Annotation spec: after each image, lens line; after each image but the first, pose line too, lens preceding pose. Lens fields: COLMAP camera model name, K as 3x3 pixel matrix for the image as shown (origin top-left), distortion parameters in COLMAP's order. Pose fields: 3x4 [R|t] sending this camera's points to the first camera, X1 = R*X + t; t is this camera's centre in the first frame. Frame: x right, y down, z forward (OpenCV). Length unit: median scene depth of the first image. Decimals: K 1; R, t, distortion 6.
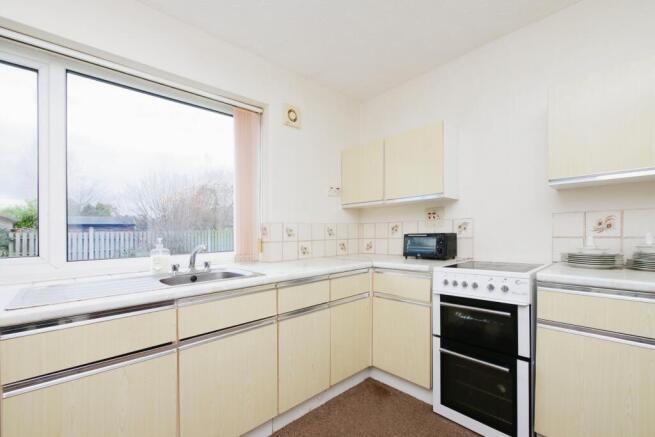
lens RADIAL K [[270.8, 0, 330.2], [0, 270.8, 231.9], [0, 0, 1]] dist [0.000068, -0.000116]
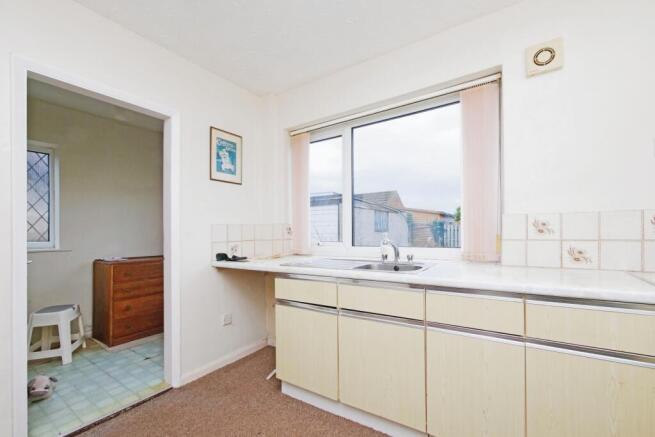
lens RADIAL K [[264.4, 0, 328.0], [0, 264.4, 227.5], [0, 0, 1]] dist [-0.001089, -0.000132]
pose [[0.272827, 0.001489, -0.962062, 0.362647], [0.014170, 0.999884, 0.005566, -0.009010], [0.961959, -0.015151, 0.272775, 0.291822]]
